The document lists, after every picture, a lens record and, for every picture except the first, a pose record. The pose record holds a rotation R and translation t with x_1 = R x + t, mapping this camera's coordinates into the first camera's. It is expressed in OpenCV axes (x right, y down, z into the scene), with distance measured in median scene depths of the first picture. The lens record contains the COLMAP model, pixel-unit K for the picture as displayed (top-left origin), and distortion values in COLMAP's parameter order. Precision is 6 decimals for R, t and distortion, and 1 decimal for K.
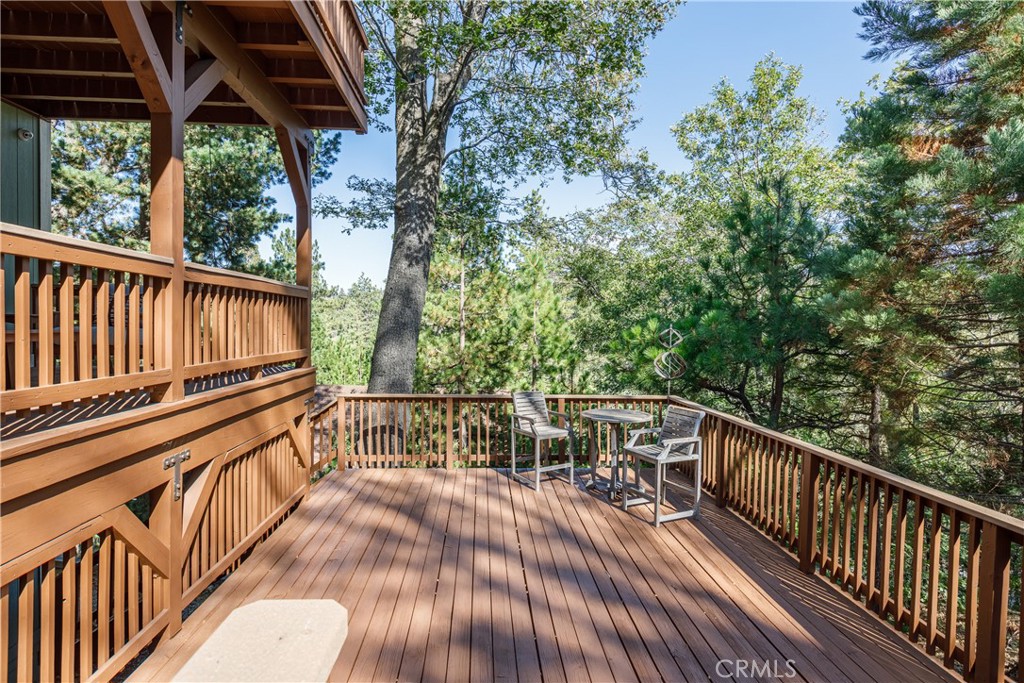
lens RADIAL K [[518.7, 0, 512.7], [0, 518.7, 340.8], [0, 0, 1]] dist [-0.002169, 0.000469]
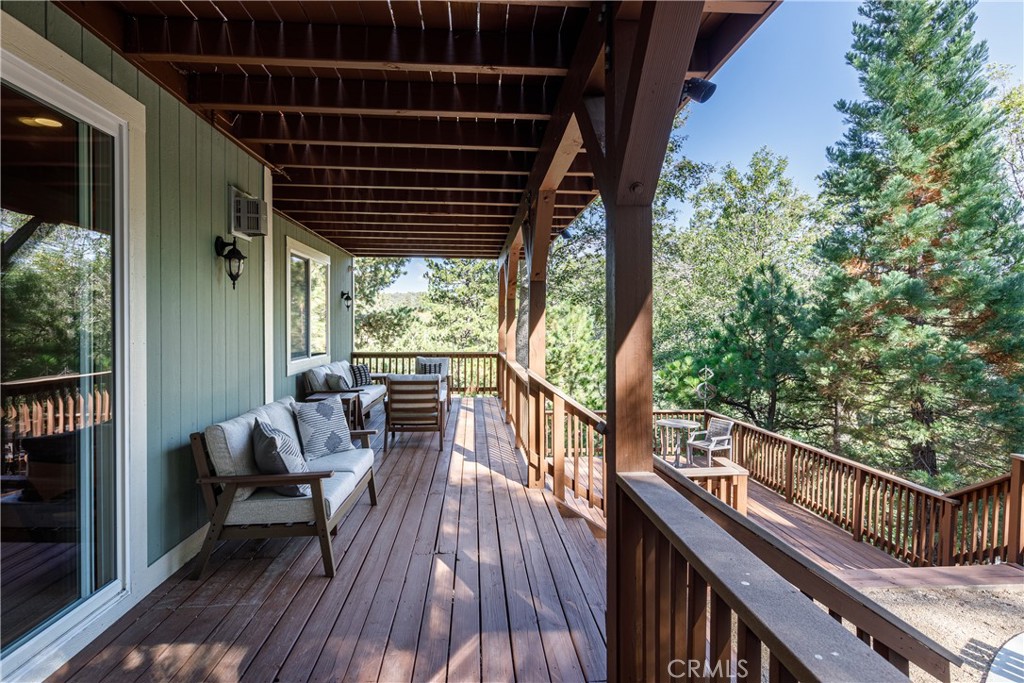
lens RADIAL K [[518.7, 0, 513.0], [0, 518.7, 340.2], [0, 0, 1]] dist [-0.002169, 0.000469]
pose [[0.999865, -0.006643, 0.015002, -0.265462], [0.006669, 0.999976, -0.001702, -0.093768], [-0.014990, 0.001802, 0.999886, -0.498212]]
